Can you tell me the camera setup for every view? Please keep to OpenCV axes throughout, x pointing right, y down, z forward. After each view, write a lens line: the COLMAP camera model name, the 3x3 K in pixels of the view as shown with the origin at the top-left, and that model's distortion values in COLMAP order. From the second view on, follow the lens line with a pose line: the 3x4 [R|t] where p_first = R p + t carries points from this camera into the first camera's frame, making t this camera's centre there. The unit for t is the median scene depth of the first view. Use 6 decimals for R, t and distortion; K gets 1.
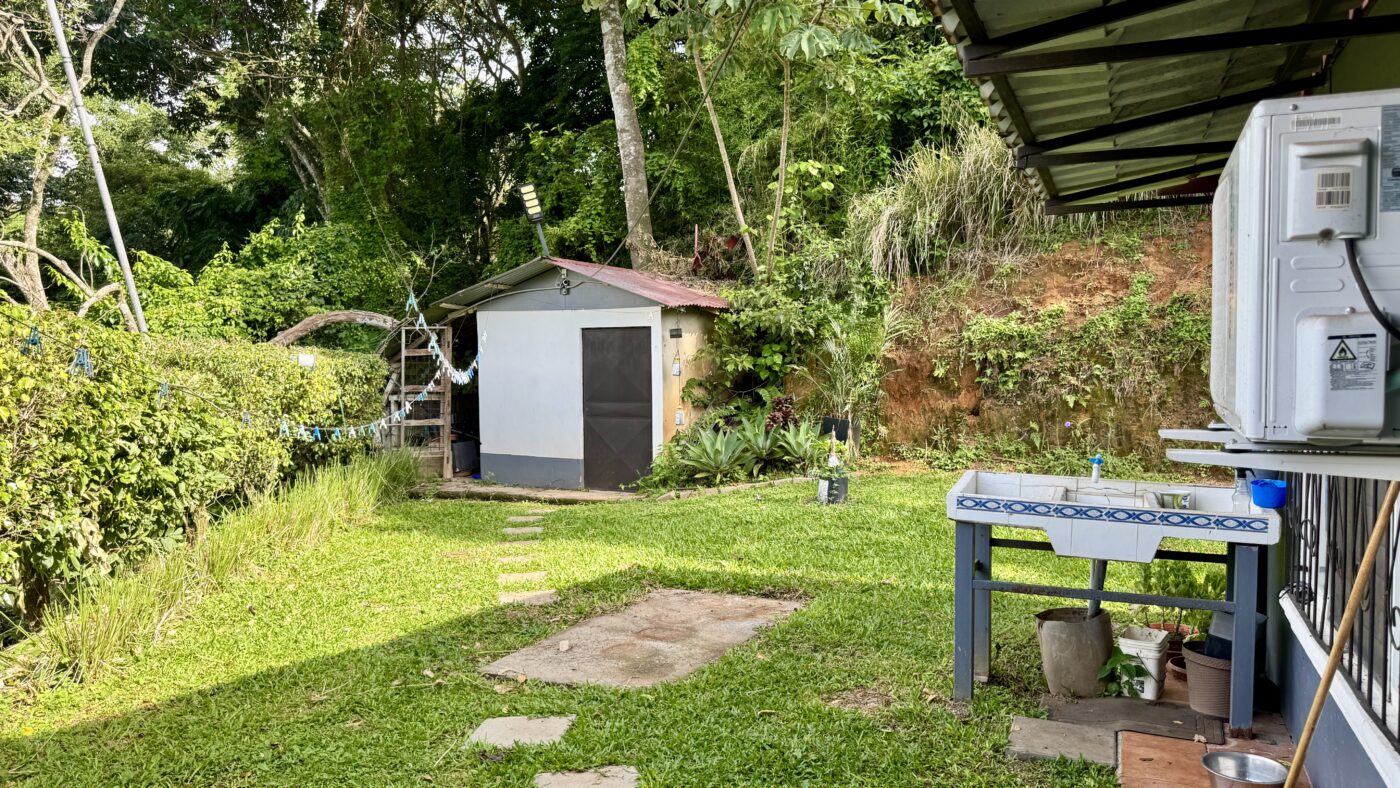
lens RADIAL K [[1041.8, 0, 702.8], [0, 1041.8, 393.2], [0, 0, 1]] dist [0.022485, -0.025438]
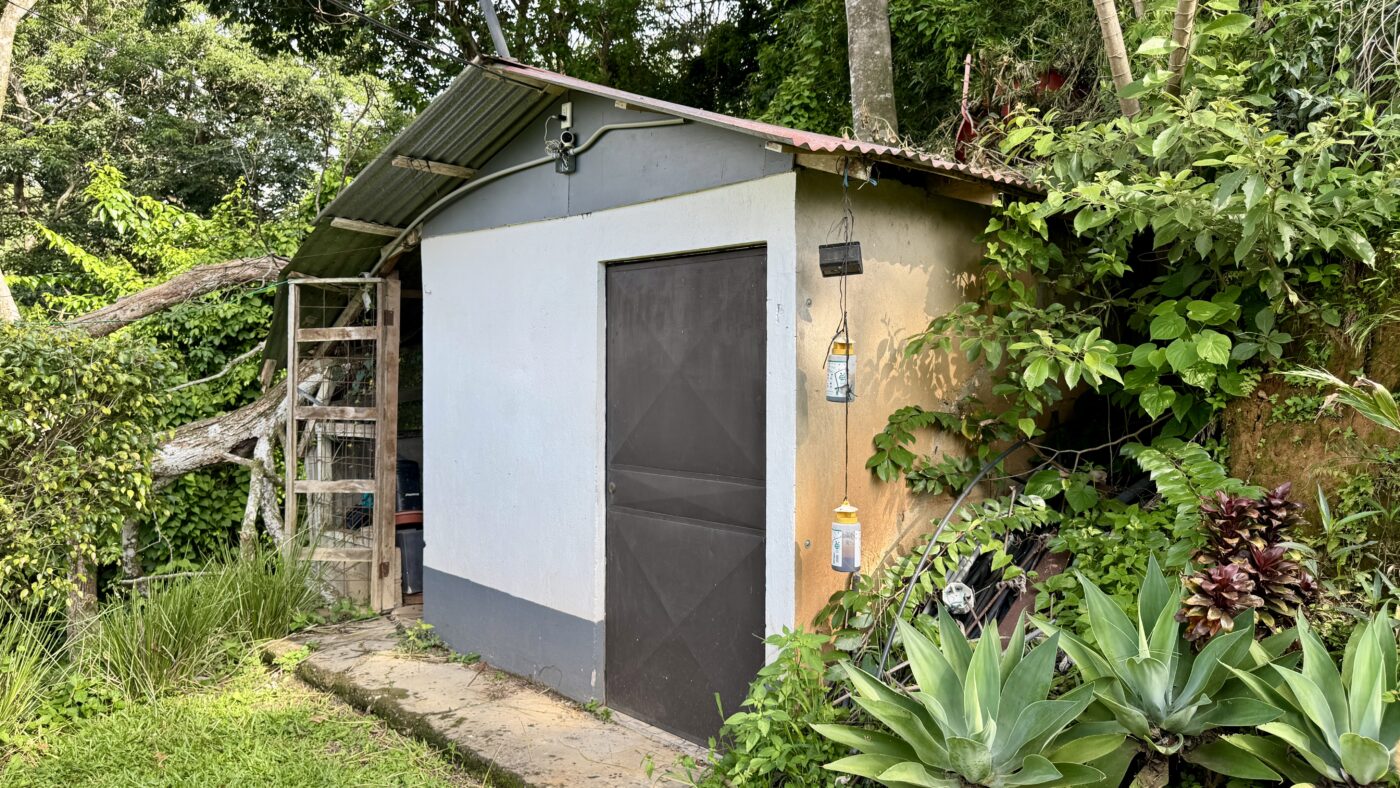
lens RADIAL K [[983.5, 0, 691.7], [0, 983.5, 404.9], [0, 0, 1]] dist [0.024646, -0.028172]
pose [[0.949145, 0.022348, -0.314045, 0.022181], [-0.020233, 0.999745, 0.009993, -0.017506], [0.314188, -0.003131, 0.949355, 0.712020]]
